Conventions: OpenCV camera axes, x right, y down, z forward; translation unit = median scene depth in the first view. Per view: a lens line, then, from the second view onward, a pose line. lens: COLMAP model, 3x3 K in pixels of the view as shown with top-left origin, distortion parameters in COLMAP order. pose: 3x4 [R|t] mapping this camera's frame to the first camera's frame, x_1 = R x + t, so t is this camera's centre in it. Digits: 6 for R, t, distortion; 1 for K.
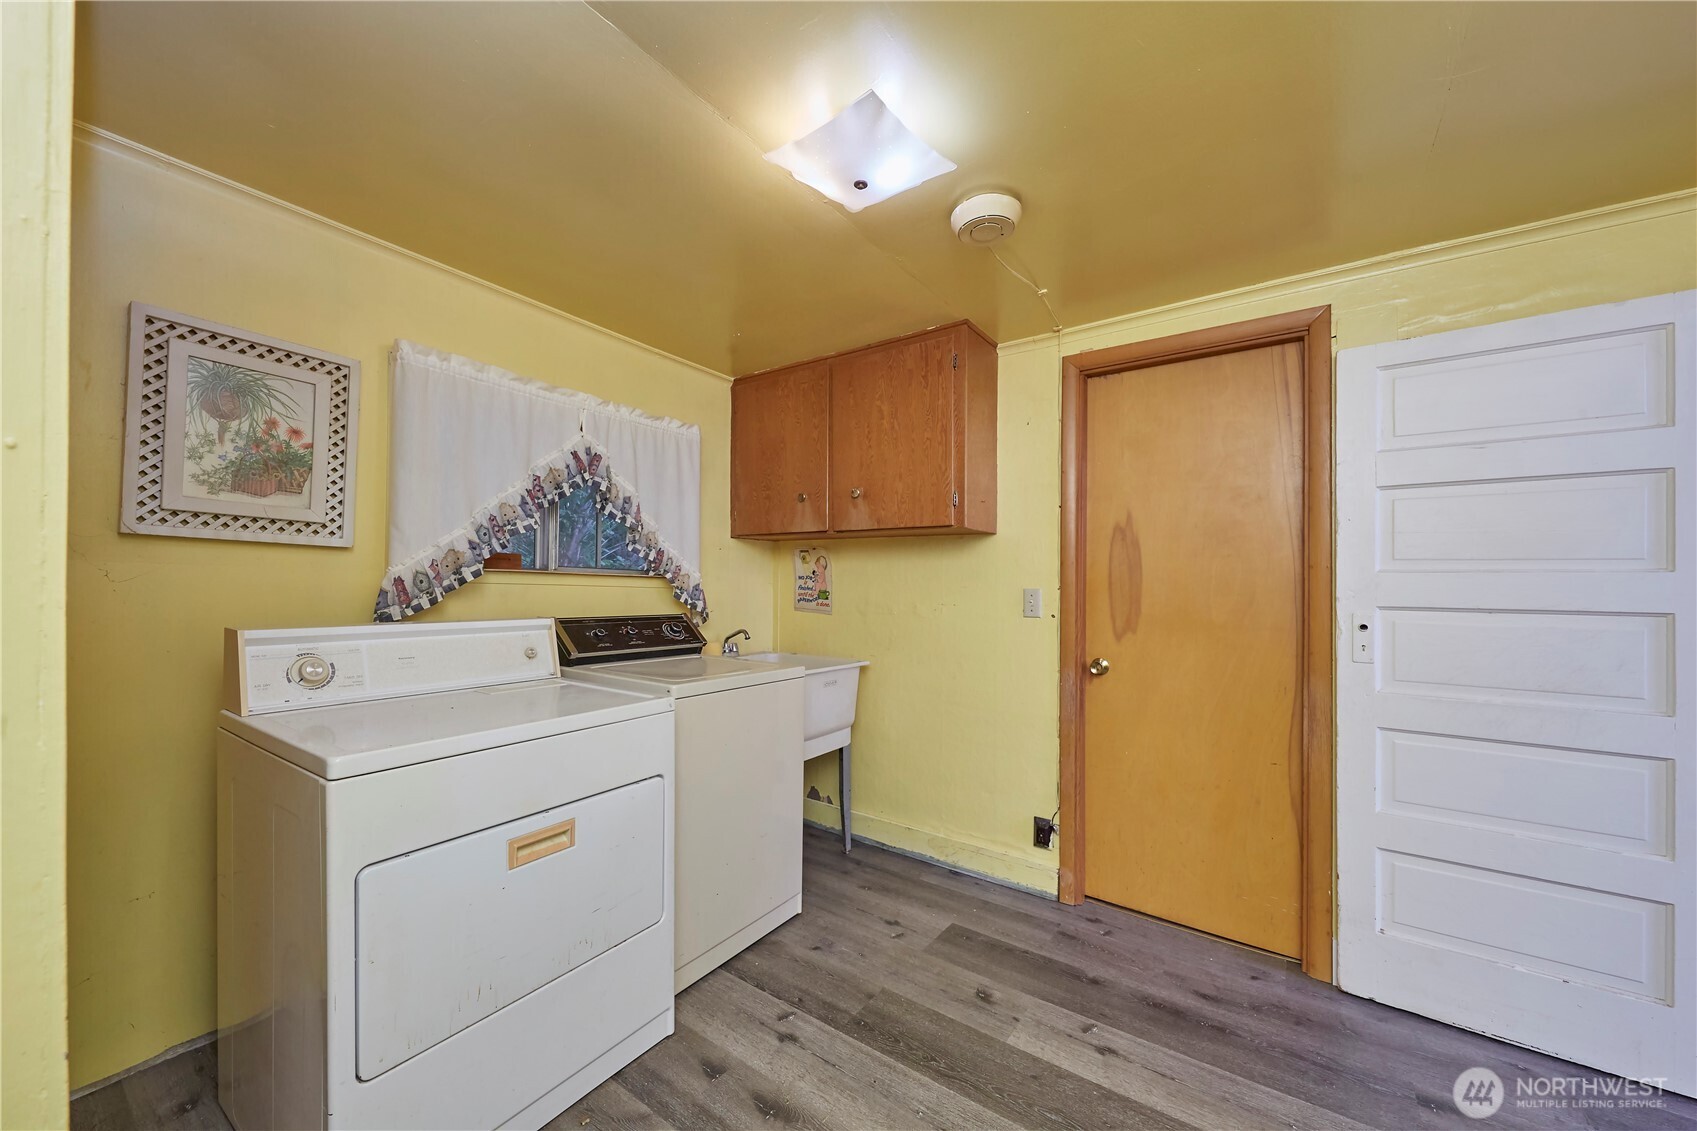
lens RADIAL K [[631.1, 0, 845.2], [0, 631.1, 571.3], [0, 0, 1]] dist [0.003399, -0.002051]
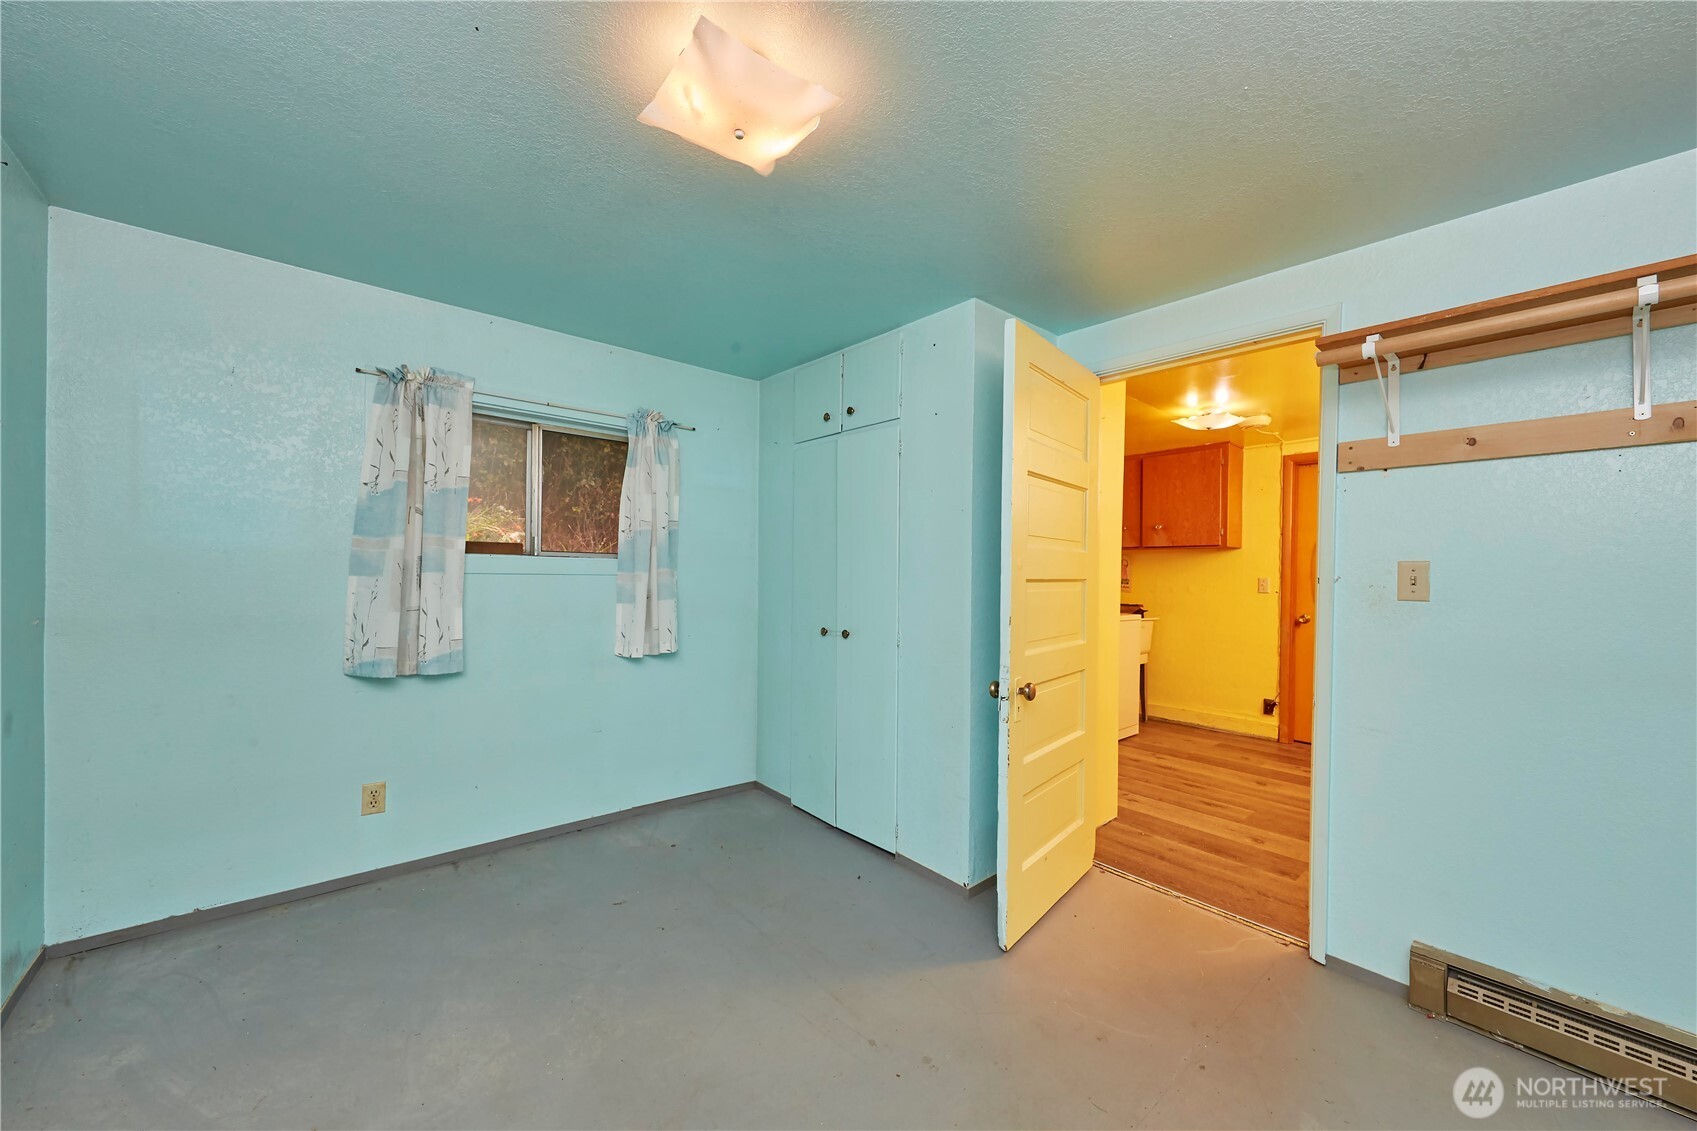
lens RADIAL K [[631.1, 0, 848.6], [0, 631.1, 576.2], [0, 0, 1]] dist [0.003399, -0.002051]
pose [[0.971501, 0.002112, -0.237025, -0.465132], [0.001556, 0.999882, 0.015290, -0.007920], [0.237030, -0.015223, 0.971383, -1.136397]]
